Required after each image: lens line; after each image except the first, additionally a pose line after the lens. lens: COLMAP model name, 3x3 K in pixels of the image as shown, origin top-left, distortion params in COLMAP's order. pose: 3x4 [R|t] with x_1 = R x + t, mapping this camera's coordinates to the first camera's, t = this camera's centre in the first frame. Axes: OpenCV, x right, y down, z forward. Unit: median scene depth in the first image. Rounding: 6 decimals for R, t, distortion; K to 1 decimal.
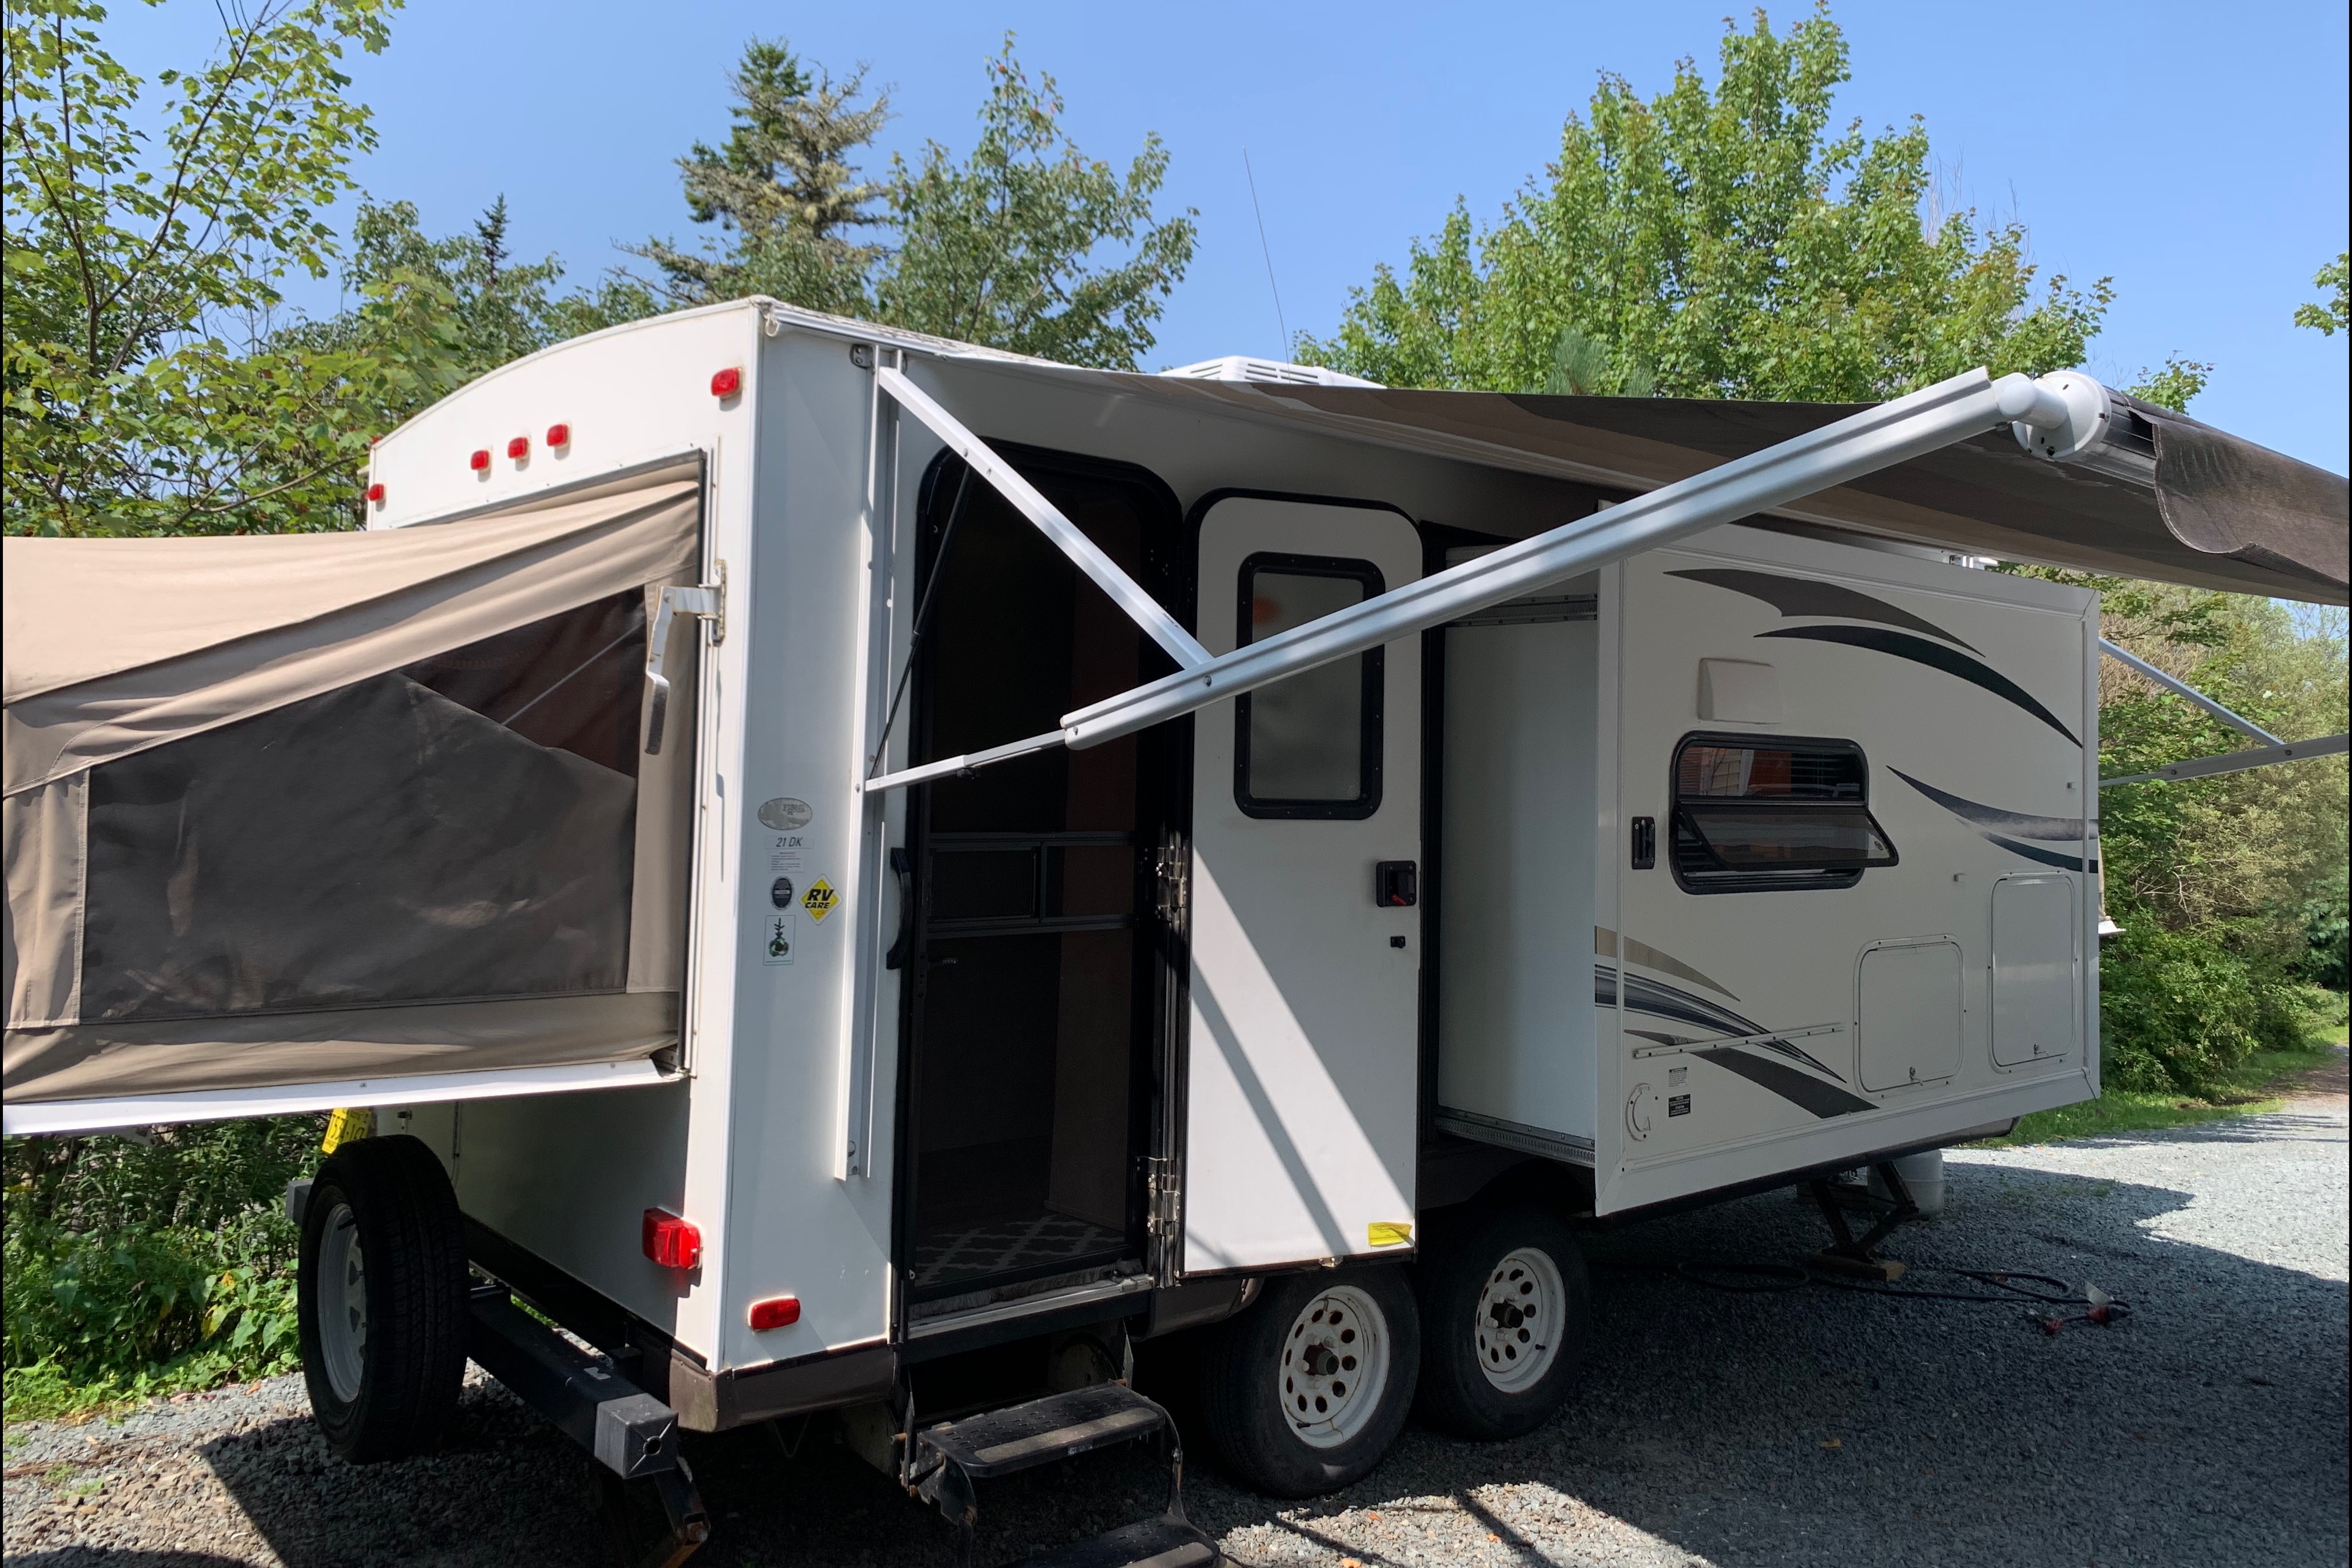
lens RADIAL K [[1784.9, 0, 1189.3], [0, 1784.9, 677.0], [0, 0, 1]] dist [0.016768, 0.001070]
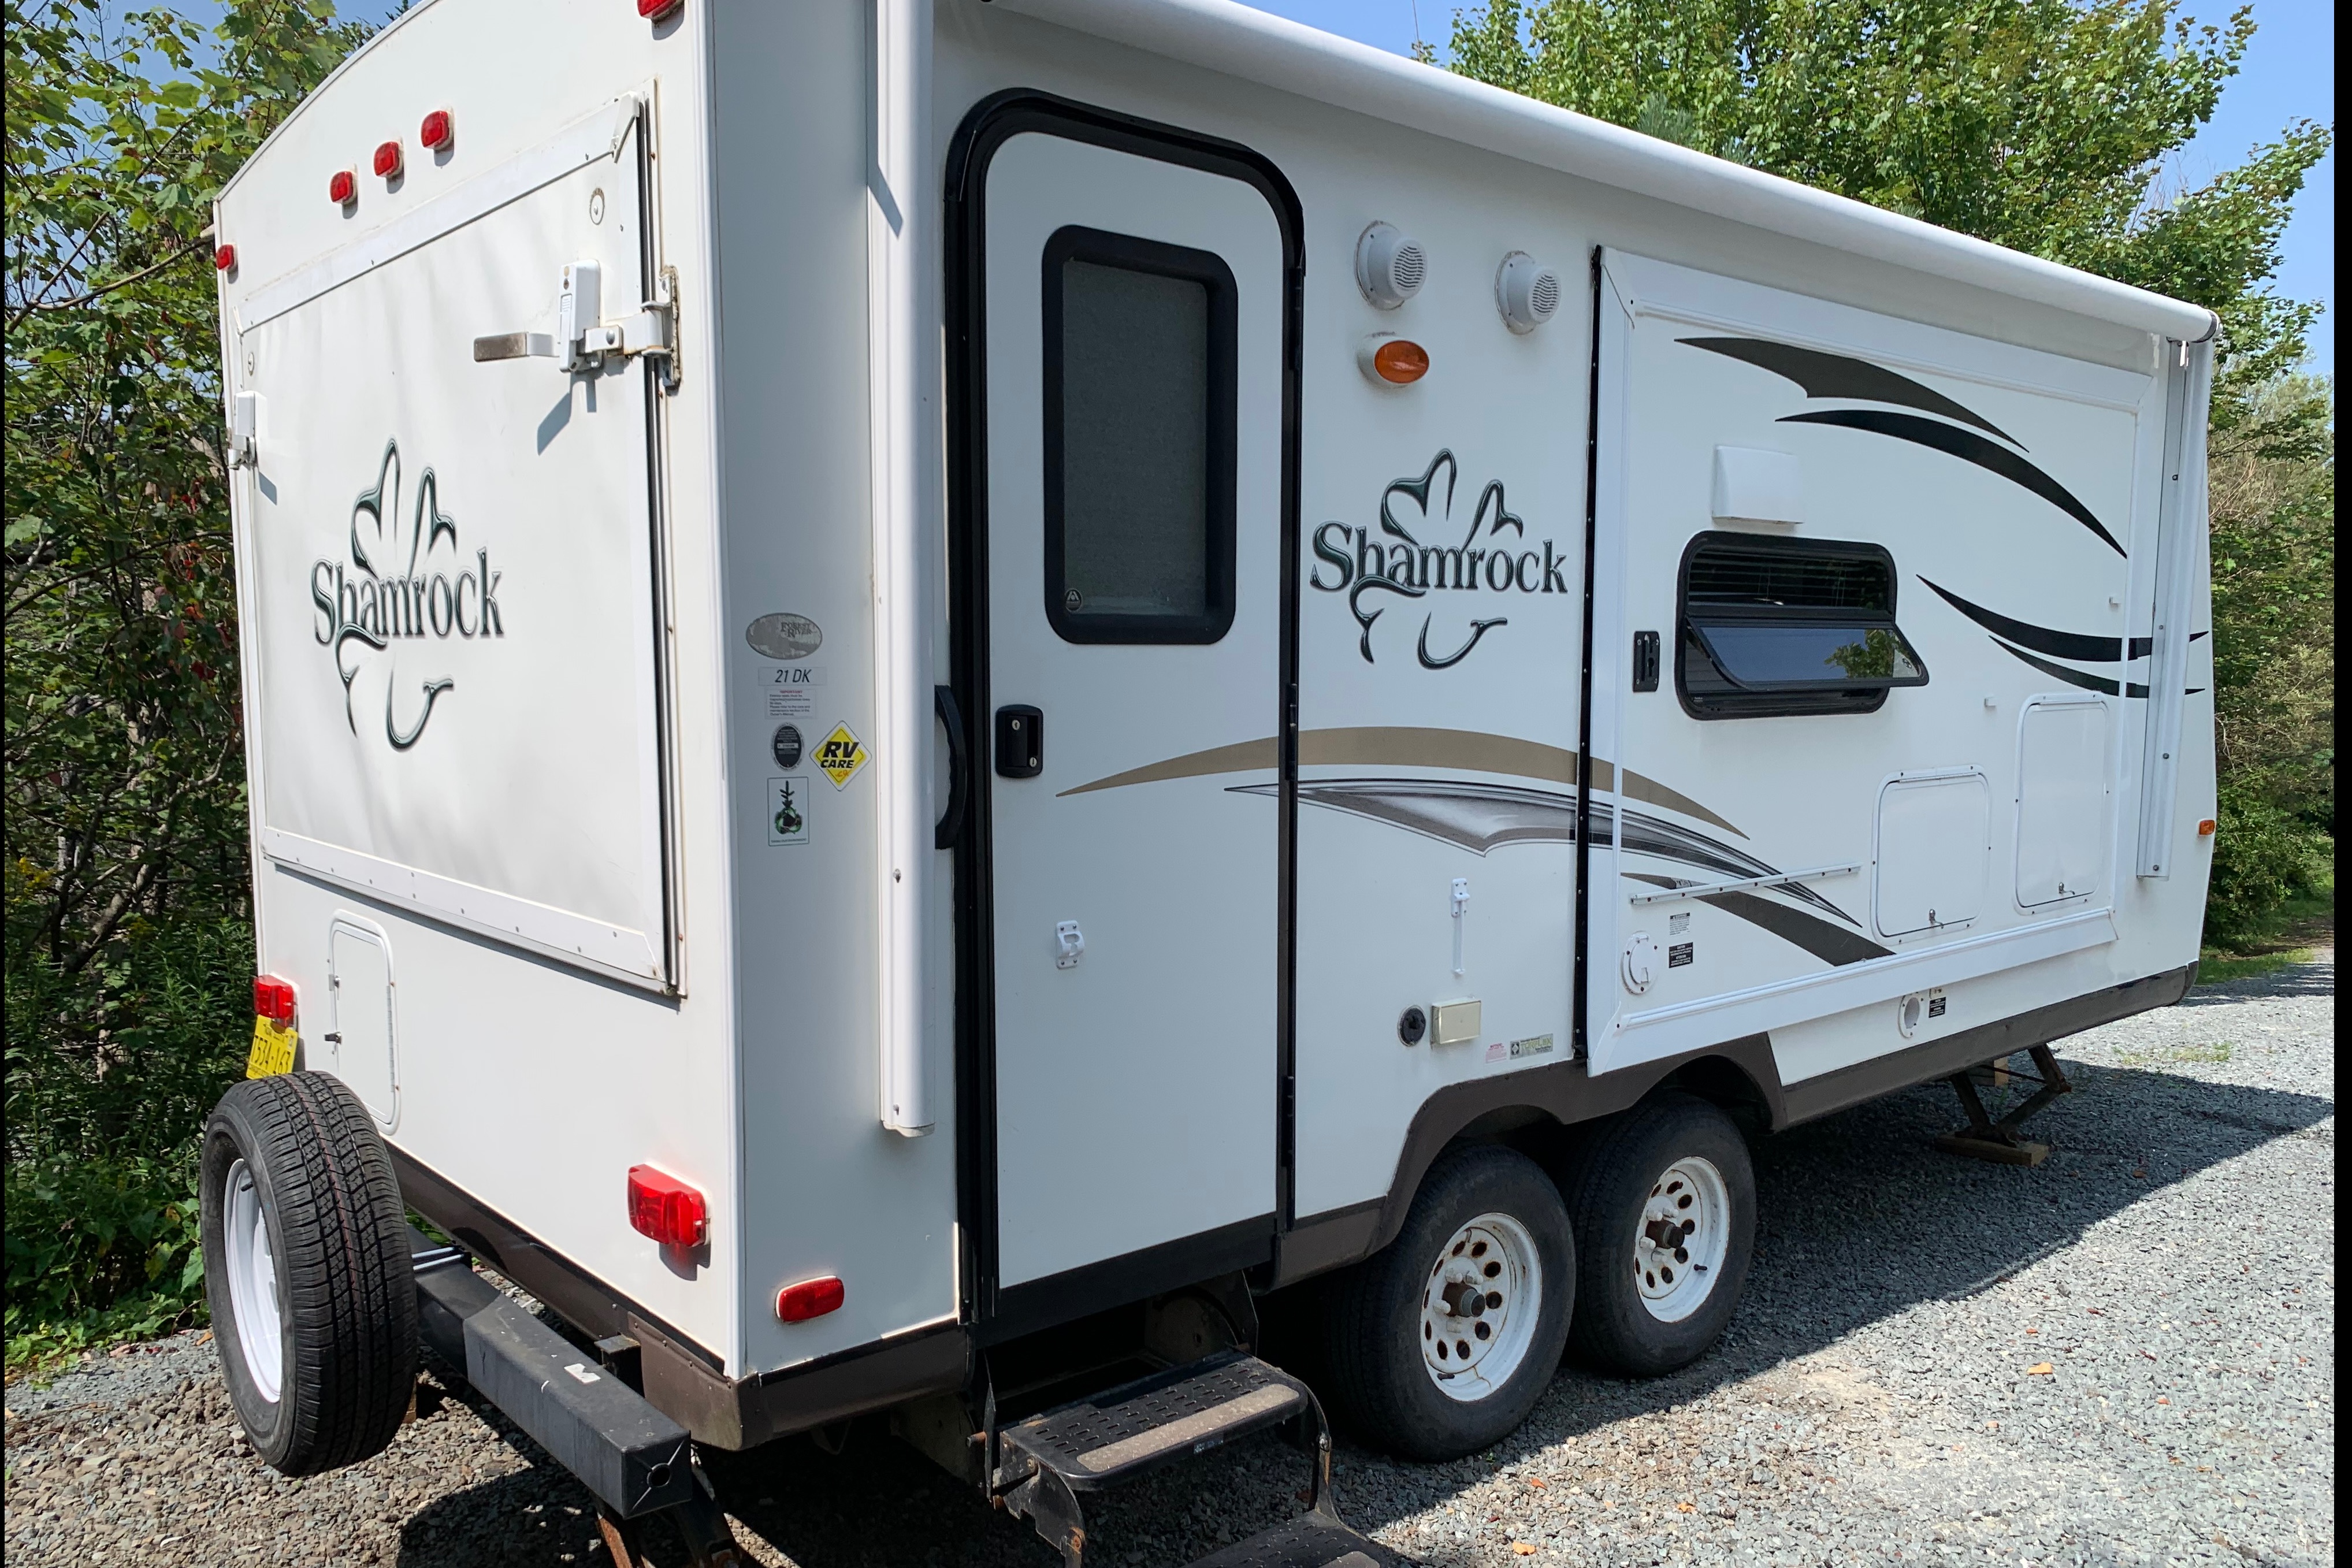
lens RADIAL K [[1751.2, 0, 1167.4], [0, 1751.2, 848.3], [0, 0, 1]] dist [0.088066, -0.100446]
pose [[0.999739, -0.022675, -0.002727, -0.057944], [0.022816, 0.986202, 0.163964, 0.038001], [-0.001028, -0.163983, 0.986463, 0.229756]]
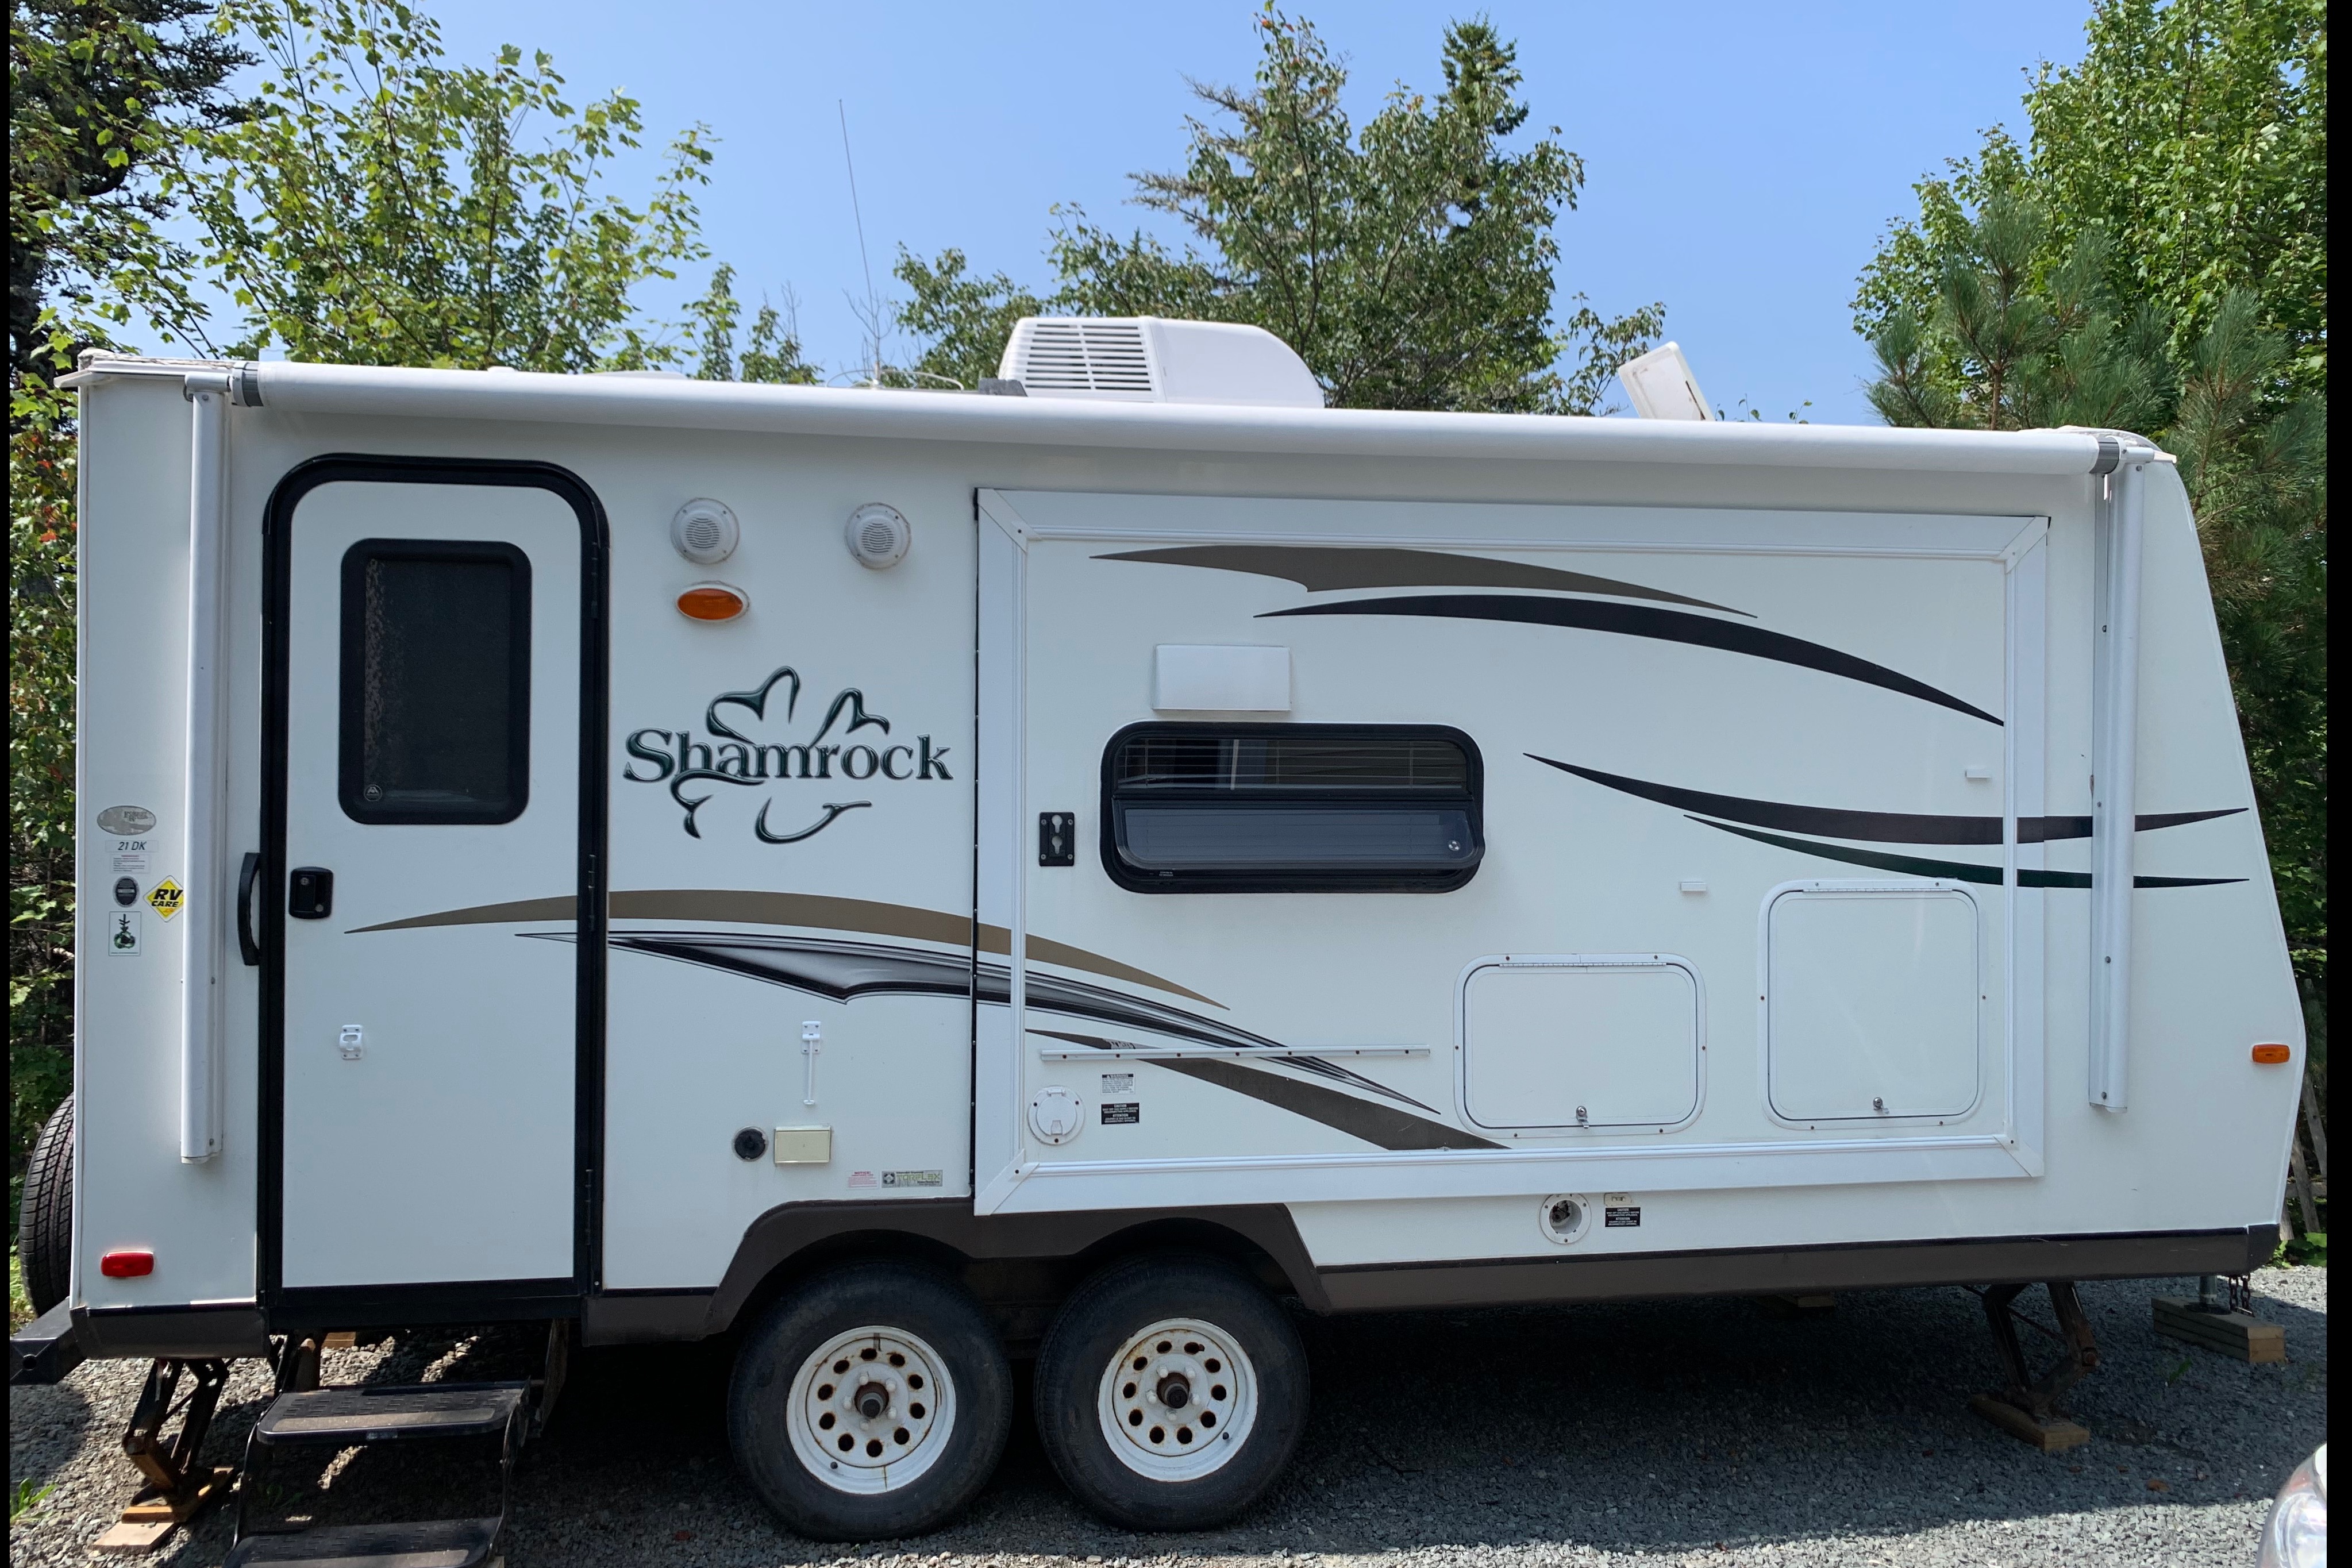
lens RADIAL K [[1772.6, 0, 1178.7], [0, 1772.6, 731.0], [0, 0, 1]] dist [0.082138, -0.152807]
pose [[0.856041, -0.017134, -0.516623, 0.713238], [0.038348, 0.998801, 0.030417, 0.009680], [0.515483, -0.045850, 0.855672, 0.304714]]
